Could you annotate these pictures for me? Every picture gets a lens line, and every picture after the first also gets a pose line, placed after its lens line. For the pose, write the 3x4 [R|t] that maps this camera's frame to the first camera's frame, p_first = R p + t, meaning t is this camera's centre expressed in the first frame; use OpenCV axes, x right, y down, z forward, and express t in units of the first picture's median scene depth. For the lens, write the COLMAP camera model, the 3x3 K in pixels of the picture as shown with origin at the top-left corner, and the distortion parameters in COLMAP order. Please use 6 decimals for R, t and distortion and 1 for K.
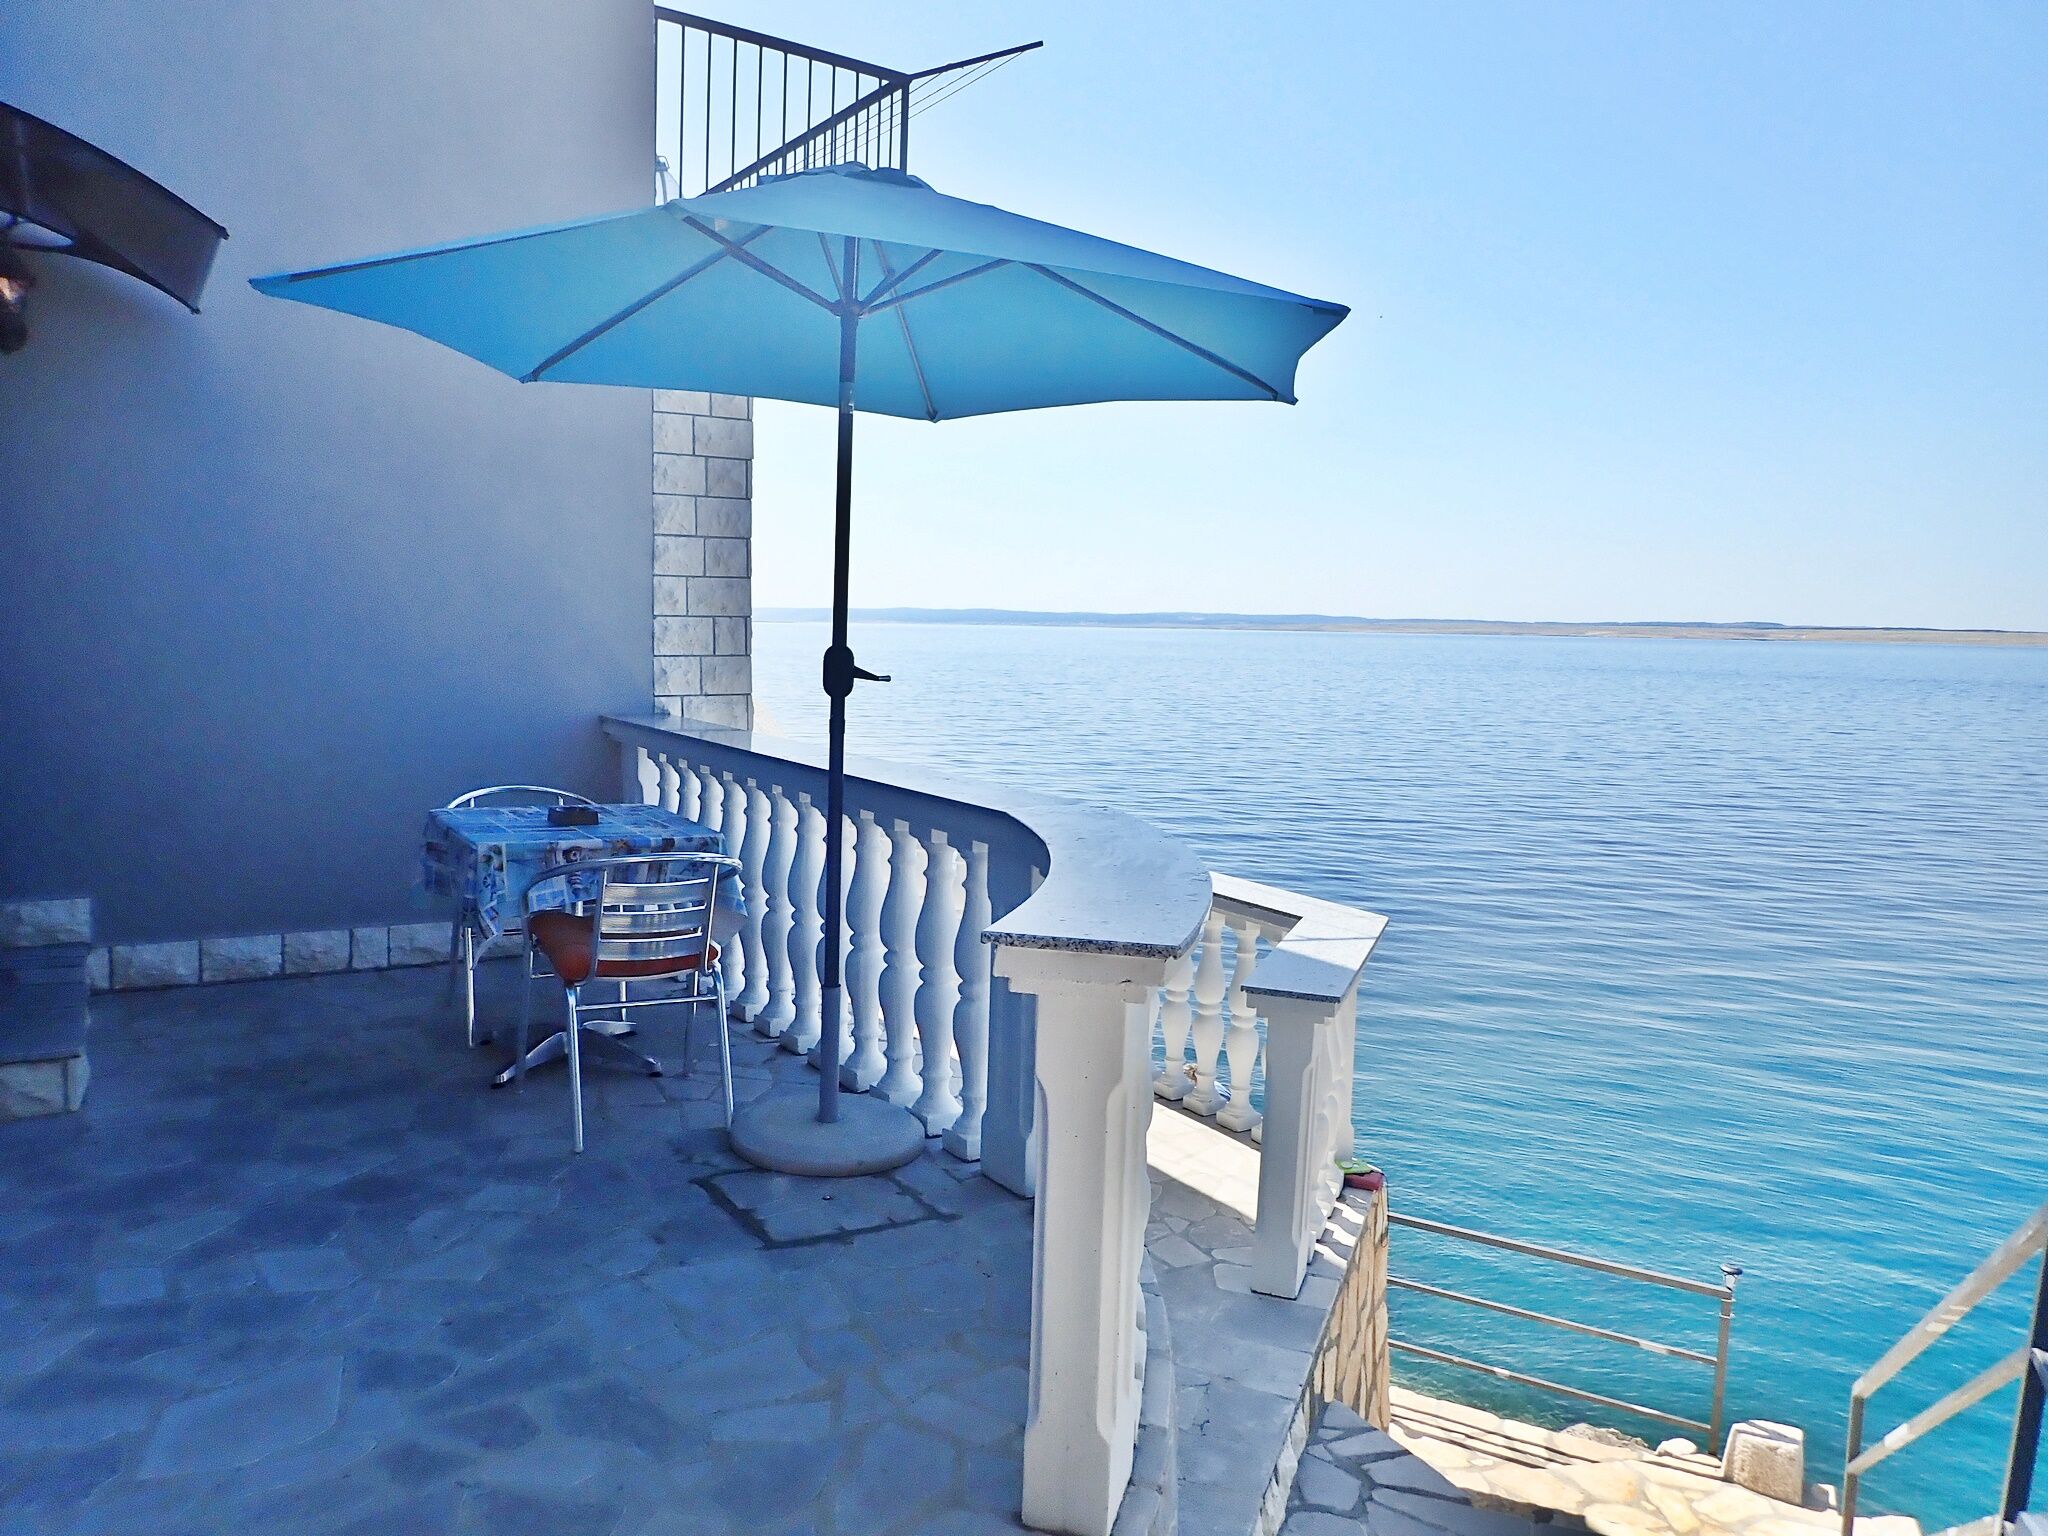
lens RADIAL K [[1524.2, 0, 1017.8], [0, 1524.2, 771.4], [0, 0, 1]] dist [-0.000550, -0.000960]
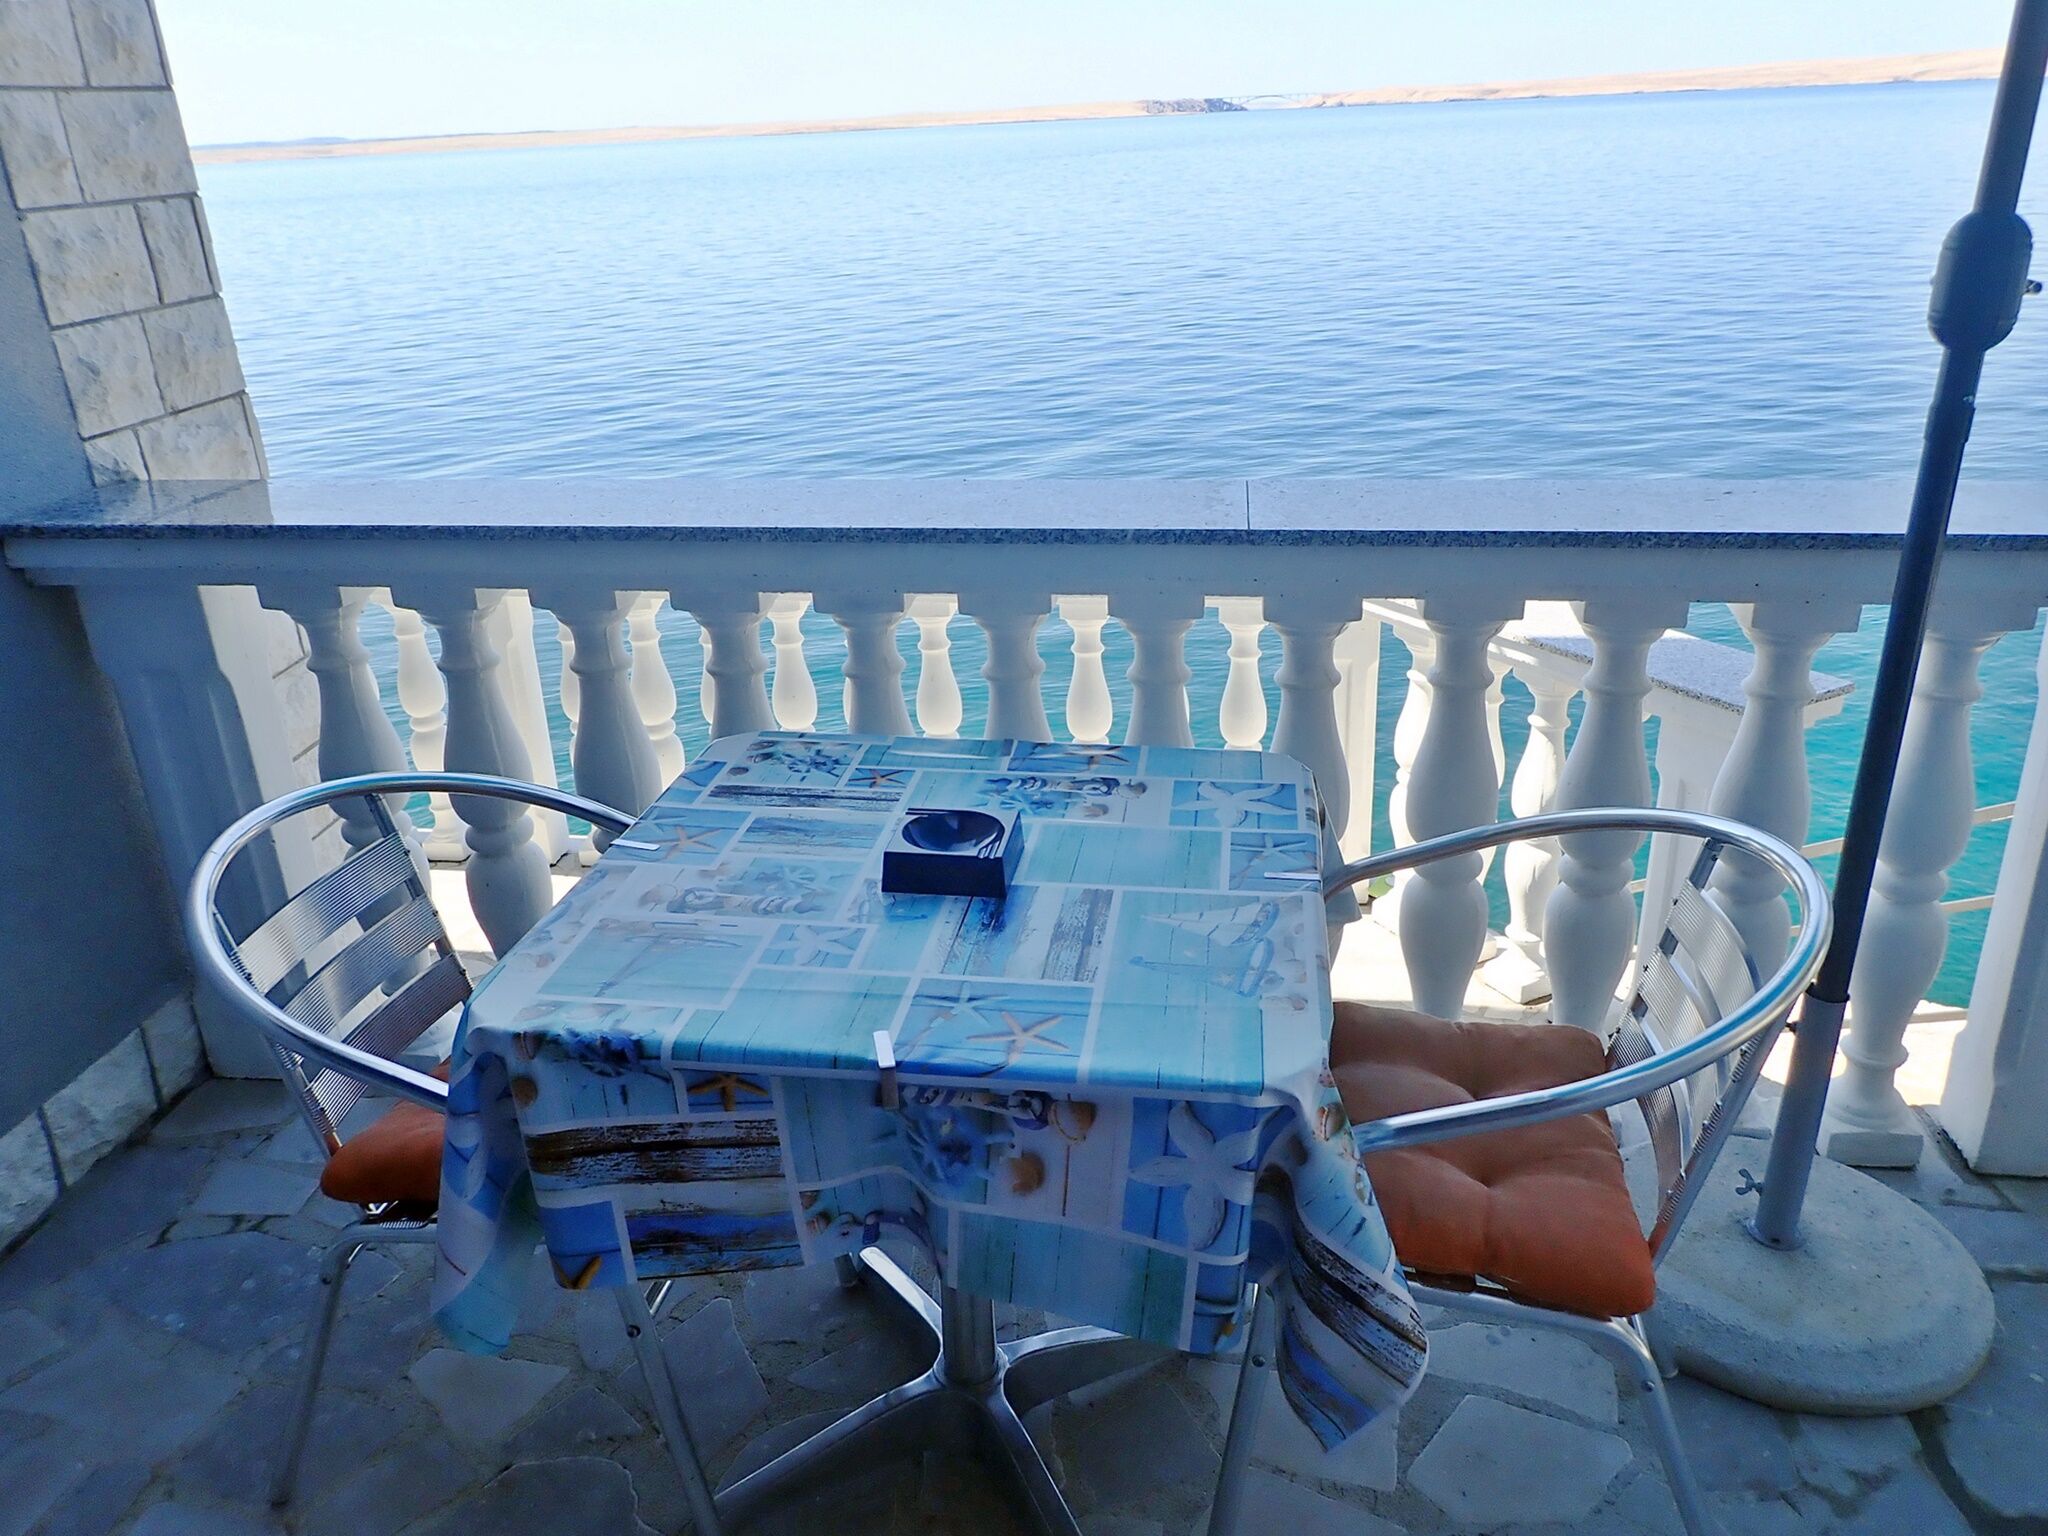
lens RADIAL K [[1524.2, 0, 1017.8], [0, 1524.2, 771.4], [0, 0, 1]] dist [-0.000550, -0.000960]
pose [[0.654327, -0.342623, 0.674141, -0.368689], [0.131876, 0.929511, 0.344410, -0.072653], [-0.744624, -0.136454, 0.653387, 0.581117]]
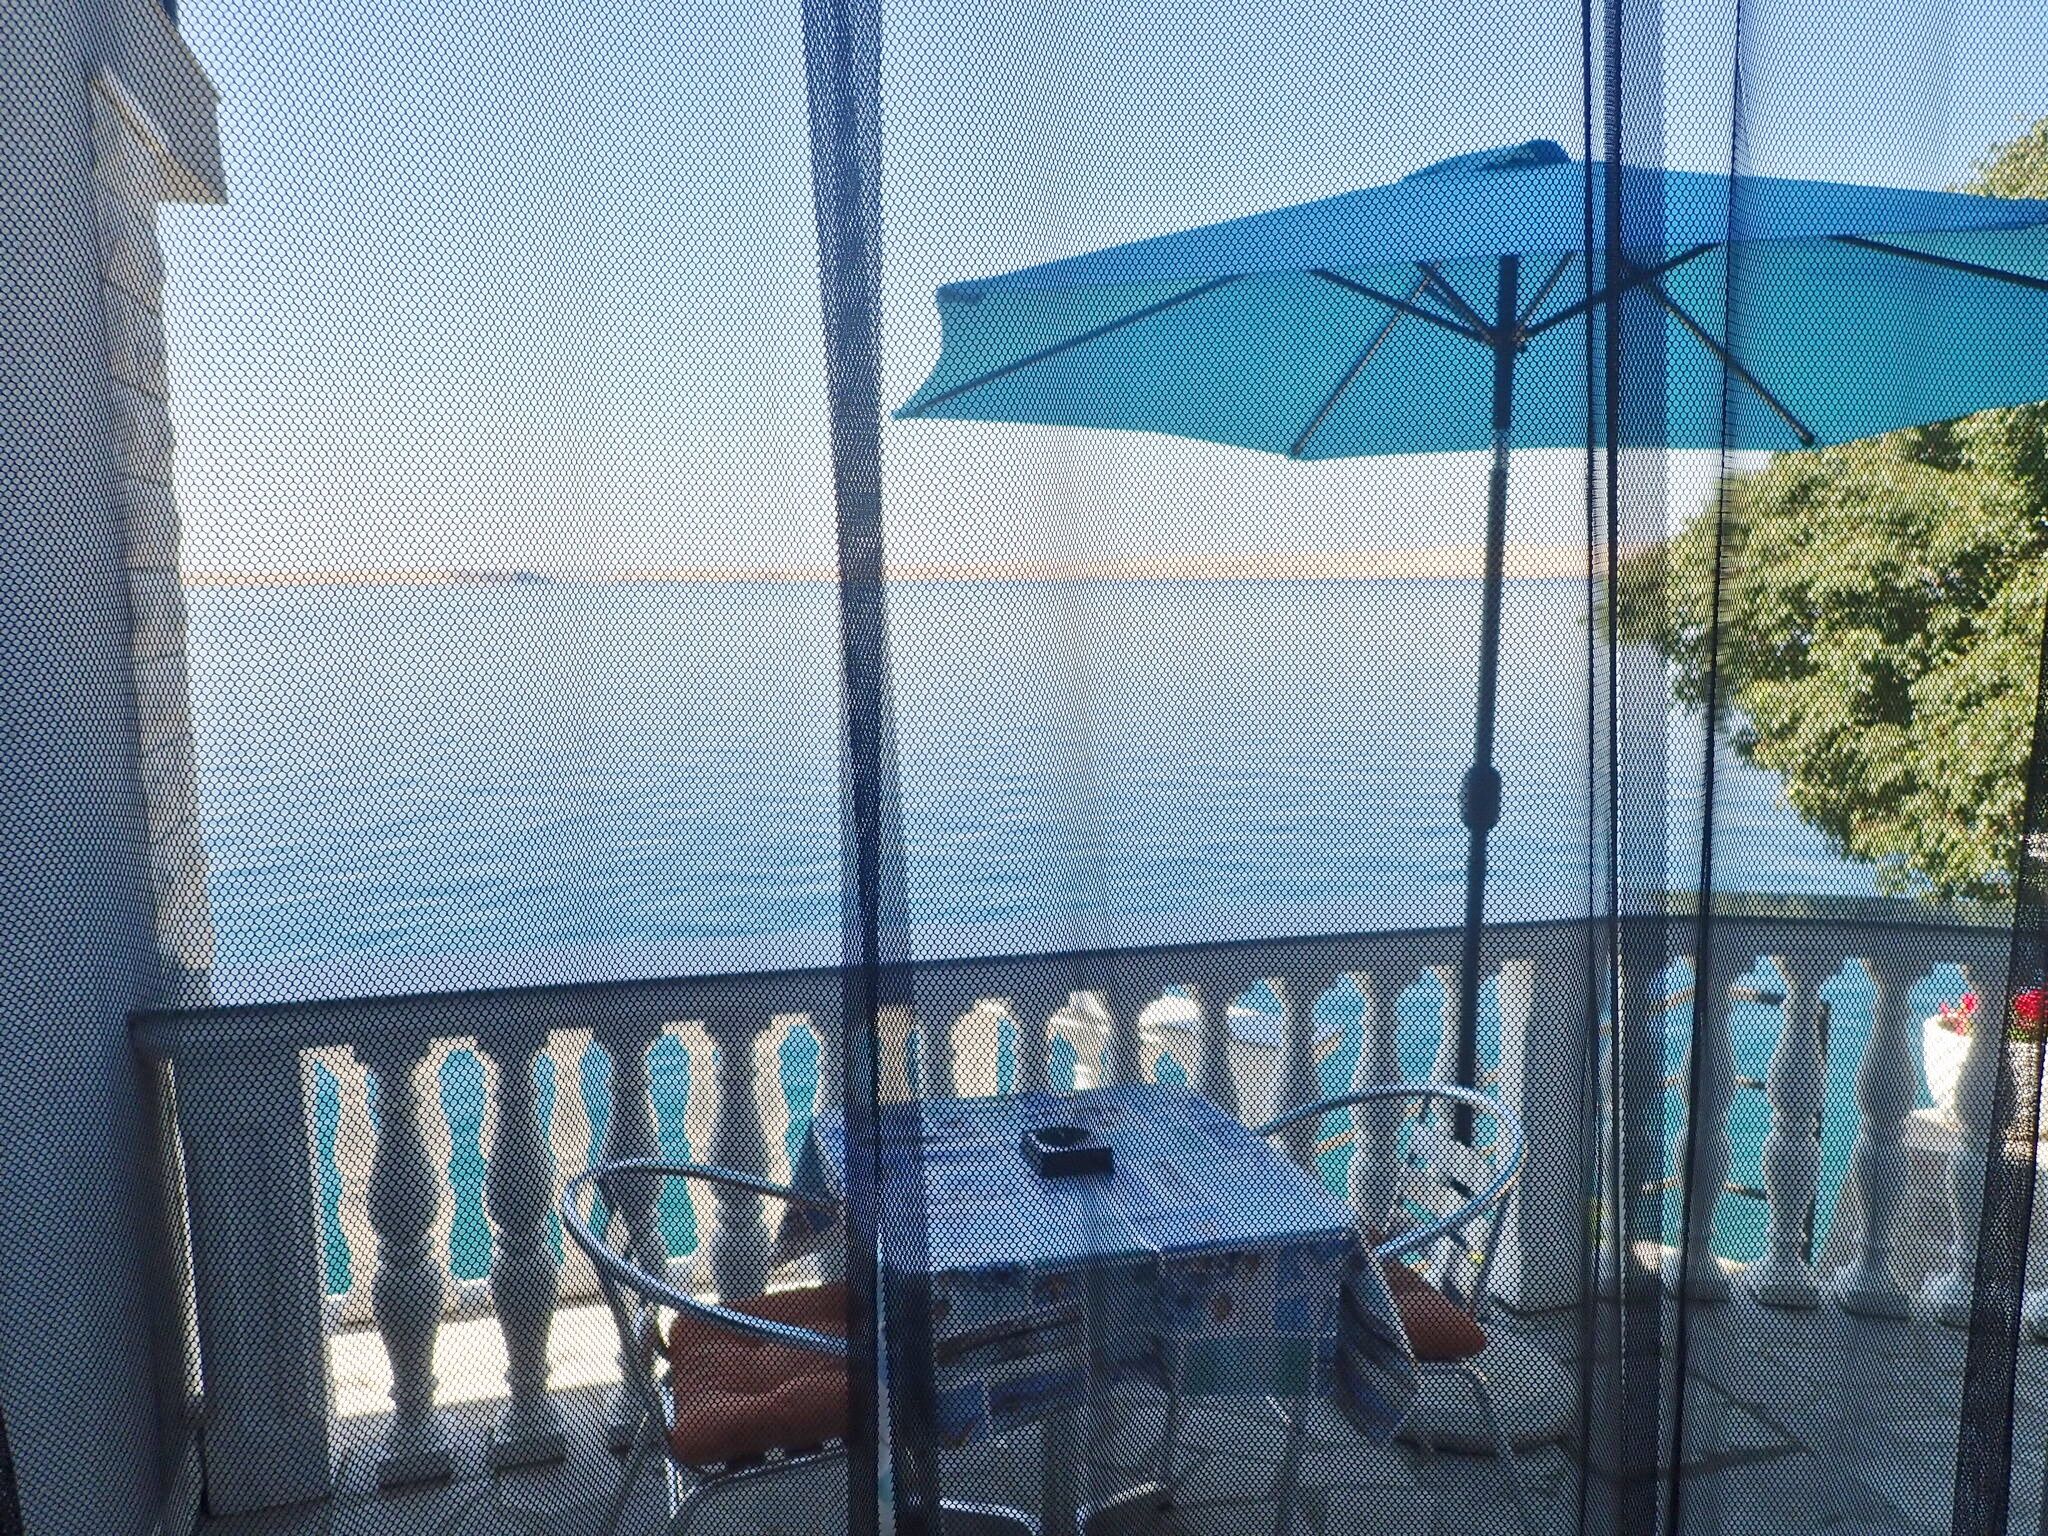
lens RADIAL K [[1524.2, 0, 1017.8], [0, 1524.2, 771.4], [0, 0, 1]] dist [-0.000550, -0.000960]
pose [[0.283037, -0.155327, 0.946448, -0.570310], [0.102543, 0.986044, 0.131160, -0.127052], [-0.953612, 0.059928, 0.295014, 0.632539]]
